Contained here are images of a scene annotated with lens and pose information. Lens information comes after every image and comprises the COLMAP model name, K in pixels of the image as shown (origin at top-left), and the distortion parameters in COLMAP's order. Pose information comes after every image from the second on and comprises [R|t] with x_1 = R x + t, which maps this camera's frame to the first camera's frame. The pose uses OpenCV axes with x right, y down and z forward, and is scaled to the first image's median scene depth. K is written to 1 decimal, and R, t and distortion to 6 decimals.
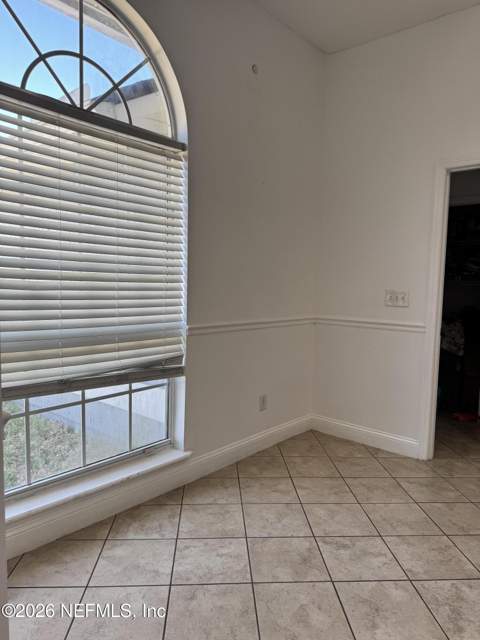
lens RADIAL K [[452.1, 0, 240.0], [0, 452.1, 320.0], [0, 0, 1]] dist [0.006003, -0.004159]
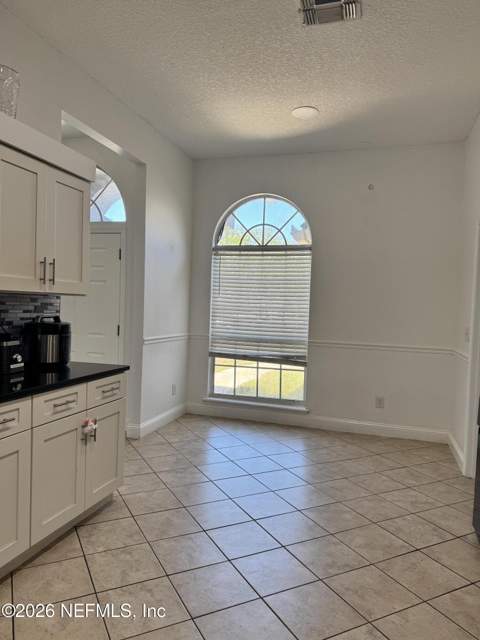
lens RADIAL K [[452.1, 0, 240.0], [0, 452.1, 320.0], [0, 0, 1]] dist [0.006003, -0.004159]
pose [[0.376345, 0.005387, -0.926464, 1.578722], [-0.107764, 0.993450, -0.038000, 0.032944], [0.920191, 0.114140, 0.374461, 0.021820]]
